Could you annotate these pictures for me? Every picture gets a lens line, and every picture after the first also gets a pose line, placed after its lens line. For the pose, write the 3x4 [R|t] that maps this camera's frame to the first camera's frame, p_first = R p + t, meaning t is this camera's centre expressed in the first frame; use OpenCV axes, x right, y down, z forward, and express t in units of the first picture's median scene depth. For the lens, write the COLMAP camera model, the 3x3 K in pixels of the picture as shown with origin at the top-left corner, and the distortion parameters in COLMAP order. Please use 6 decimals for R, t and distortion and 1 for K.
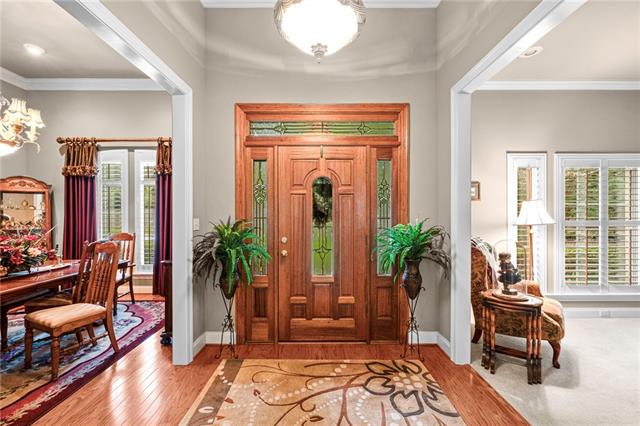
lens RADIAL K [[268.6, 0, 319.3], [0, 268.6, 210.5], [0, 0, 1]] dist [0.000748, 0.000231]
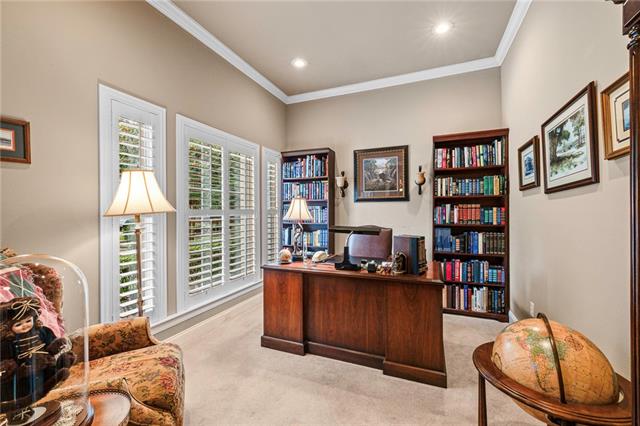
lens RADIAL K [[268.6, 0, 319.3], [0, 268.6, 210.5], [0, 0, 1]] dist [0.000748, 0.000231]
pose [[0.394745, -0.002198, 0.918788, 0.372661], [-0.002408, 0.999991, 0.003426, 0.037855], [-0.918788, -0.003565, 0.394736, 0.375449]]
